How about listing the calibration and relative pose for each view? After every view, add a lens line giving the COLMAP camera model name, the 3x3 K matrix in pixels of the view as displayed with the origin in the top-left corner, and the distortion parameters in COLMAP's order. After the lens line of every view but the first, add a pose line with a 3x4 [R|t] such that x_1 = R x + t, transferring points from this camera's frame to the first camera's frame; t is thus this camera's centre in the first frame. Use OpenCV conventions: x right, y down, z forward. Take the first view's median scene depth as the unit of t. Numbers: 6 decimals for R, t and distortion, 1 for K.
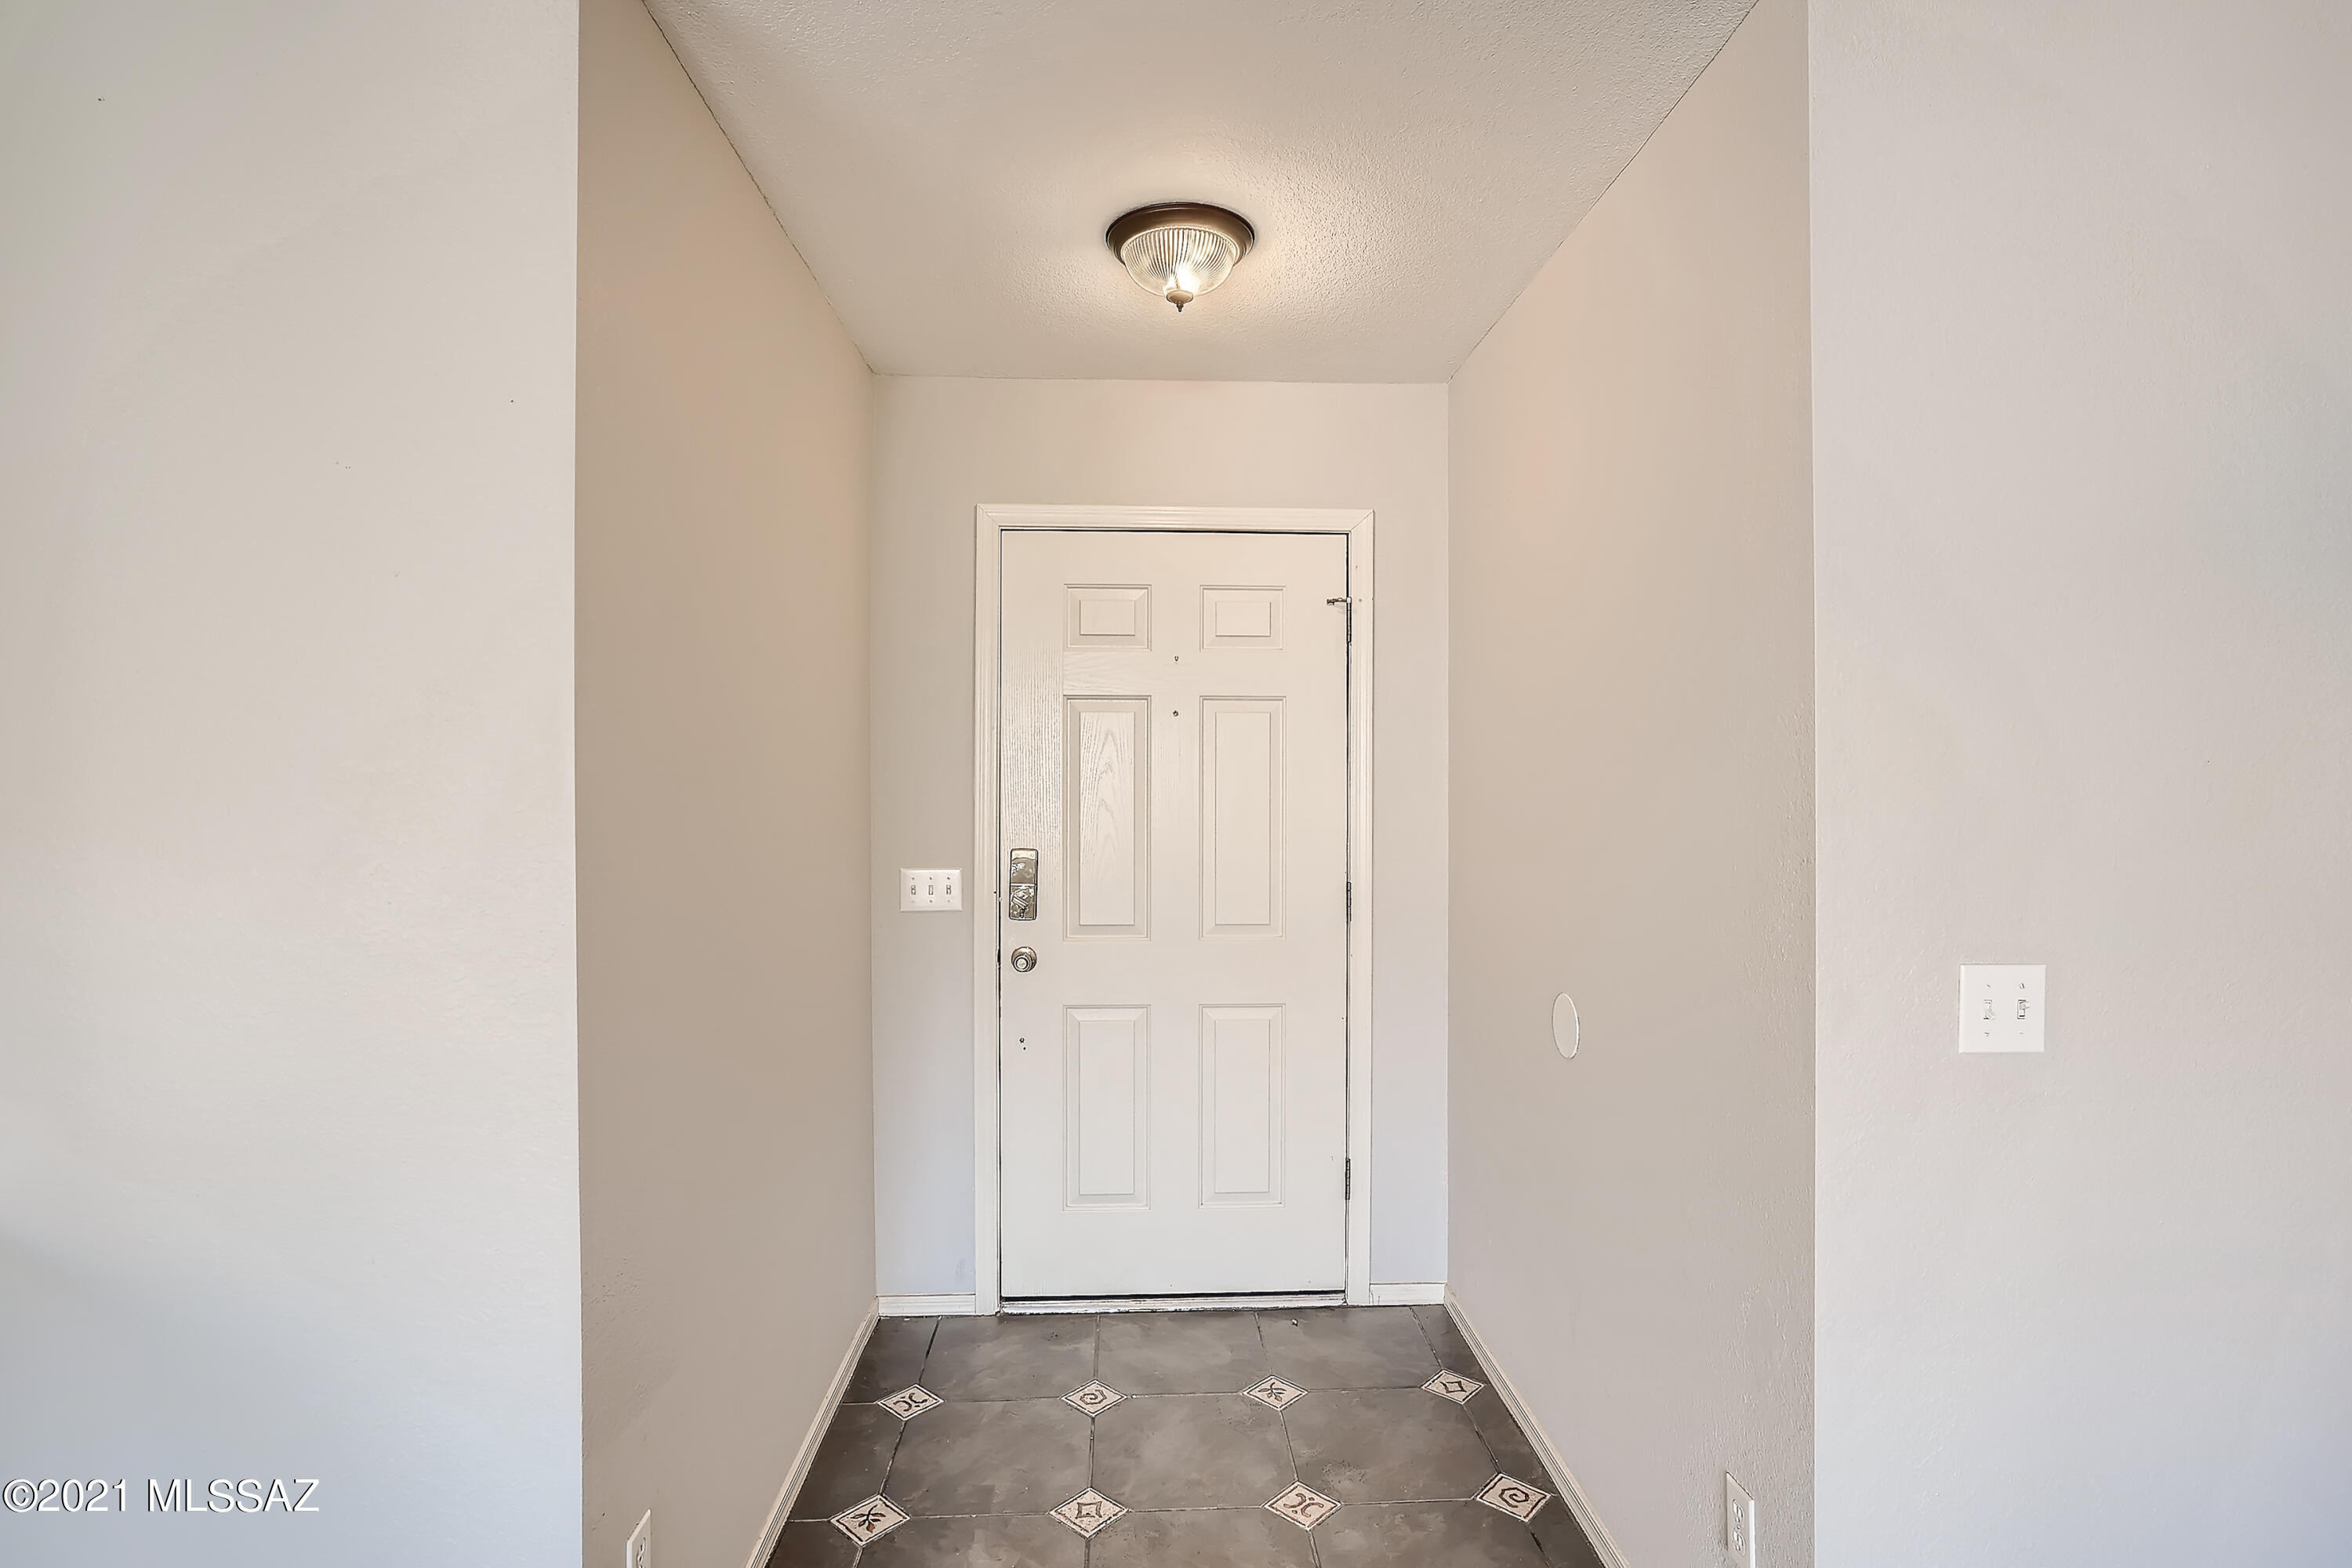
lens RADIAL K [[1171.8, 0, 1174.4], [0, 1171.8, 785.1], [0, 0, 1]] dist [-0.036580, 0.017989]
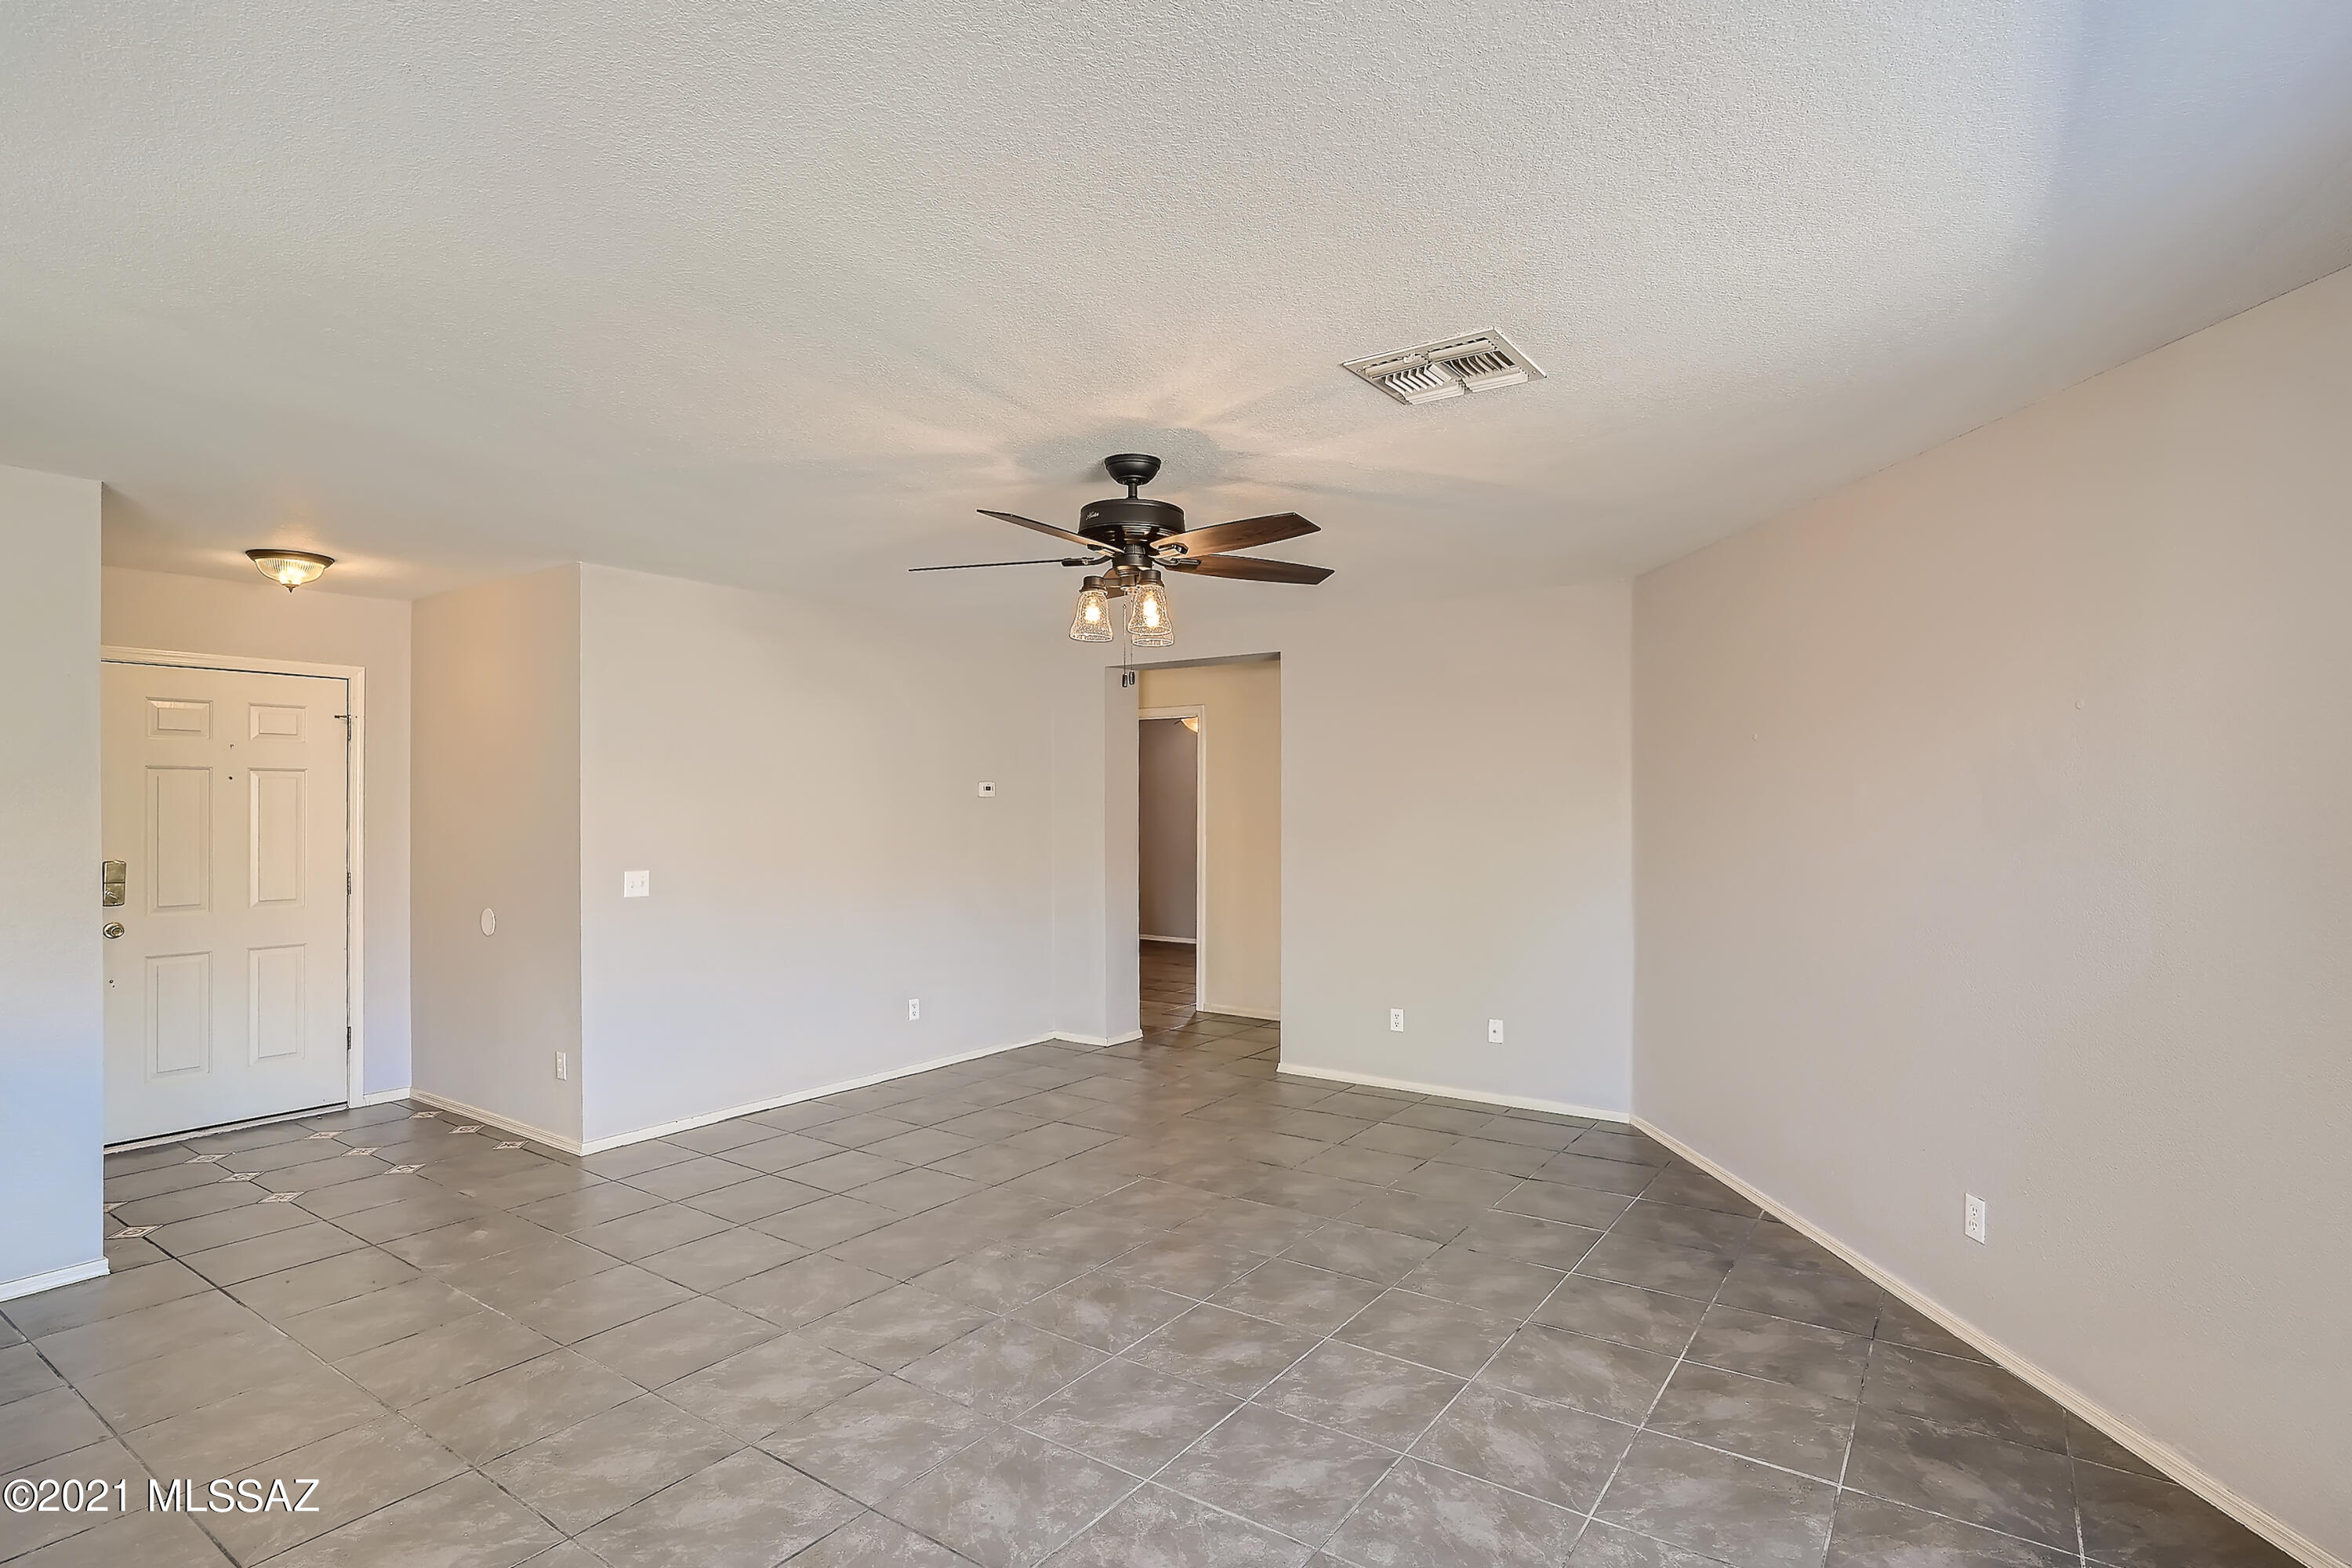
lens RADIAL K [[1171.8, 0, 1174.8], [0, 1171.8, 796.4], [0, 0, 1]] dist [-0.036580, 0.017989]
pose [[0.612123, 0.003007, 0.790757, -0.660418], [0.005104, 0.999957, -0.007753, -0.020012], [-0.790746, 0.008782, 0.612081, -1.512652]]
